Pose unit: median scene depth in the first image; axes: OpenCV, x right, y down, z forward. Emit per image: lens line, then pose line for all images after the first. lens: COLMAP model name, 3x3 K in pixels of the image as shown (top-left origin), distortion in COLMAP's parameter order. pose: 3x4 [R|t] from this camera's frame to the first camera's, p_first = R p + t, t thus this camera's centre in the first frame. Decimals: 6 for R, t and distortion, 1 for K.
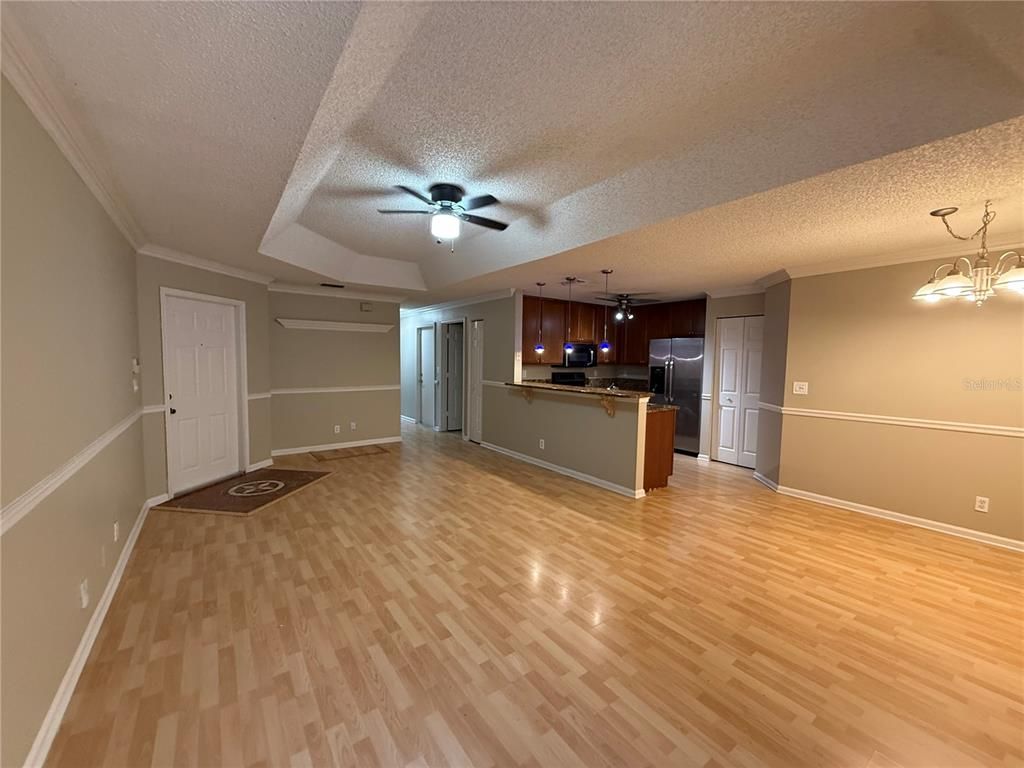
lens RADIAL K [[408.2, 0, 512.1], [0, 408.2, 385.9], [0, 0, 1]] dist [0.004375, 0.000181]
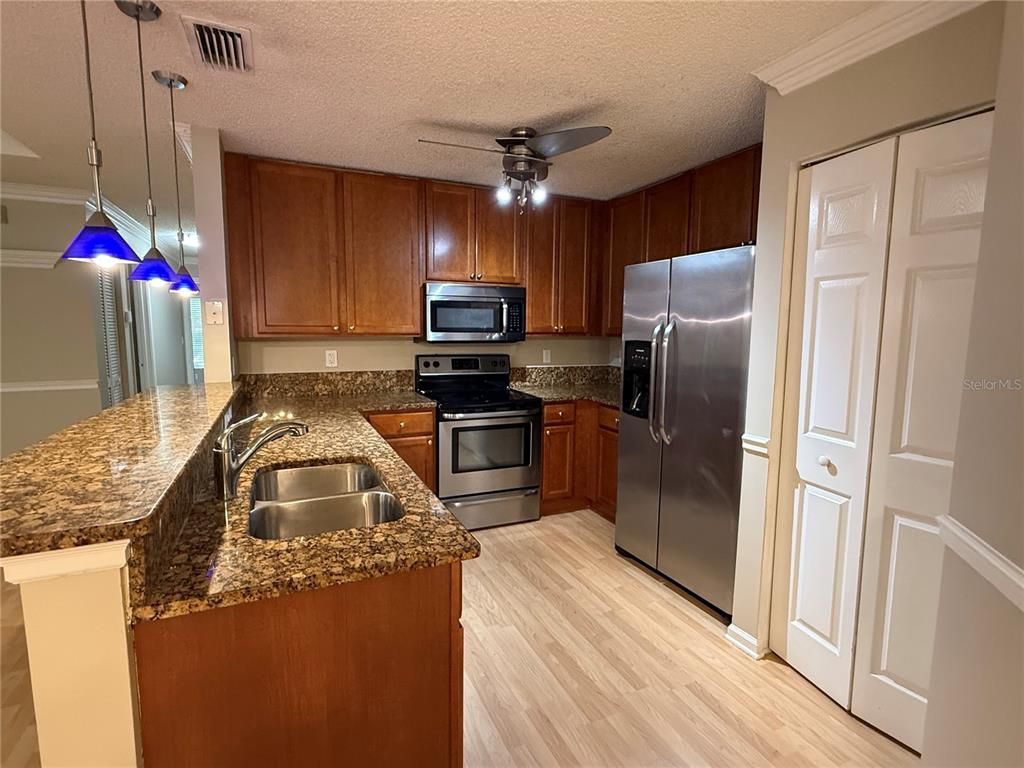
lens RADIAL K [[503.0, 0, 509.1], [0, 503.0, 385.6], [0, 0, 1]] dist [-0.003548, -0.000323]
pose [[0.979168, 0.021775, -0.201880, 0.579988], [-0.013518, 0.999018, 0.042187, -0.044433], [0.202600, -0.038580, 0.978501, 0.942026]]
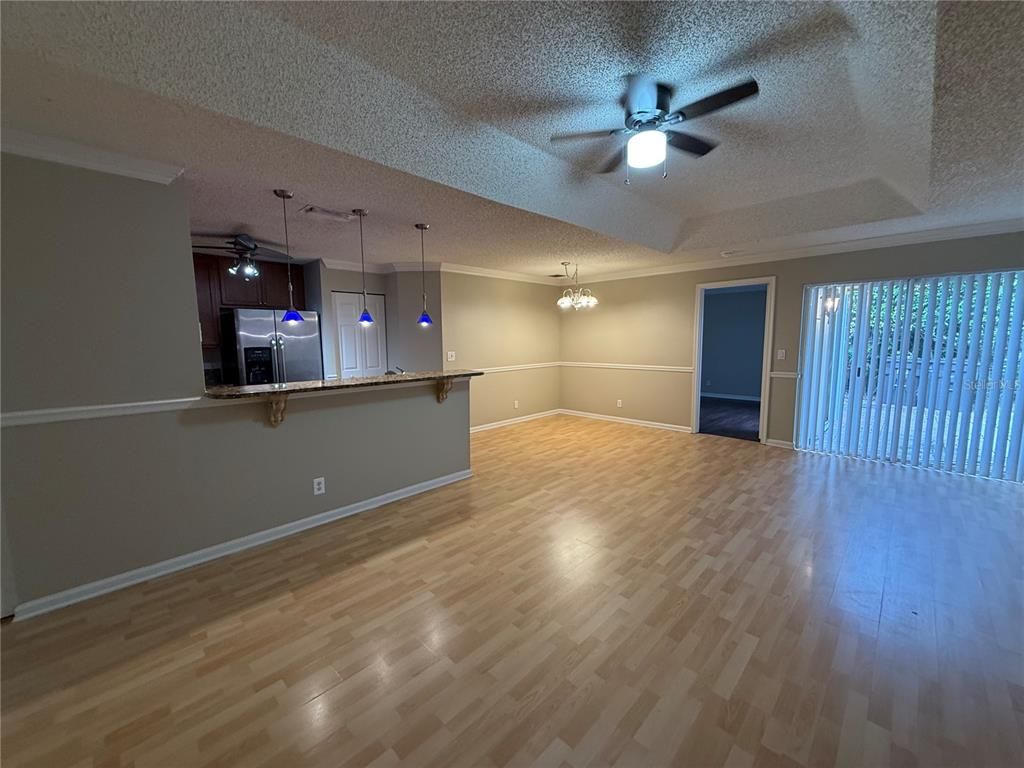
lens RADIAL K [[408.2, 0, 510.5], [0, 408.2, 384.1], [0, 0, 1]] dist [0.004375, 0.000181]
pose [[-0.160492, -0.122639, 0.979389, -0.739324], [0.073694, 0.987993, 0.135793, -0.082206], [-0.984282, 0.093969, -0.149527, 1.161091]]
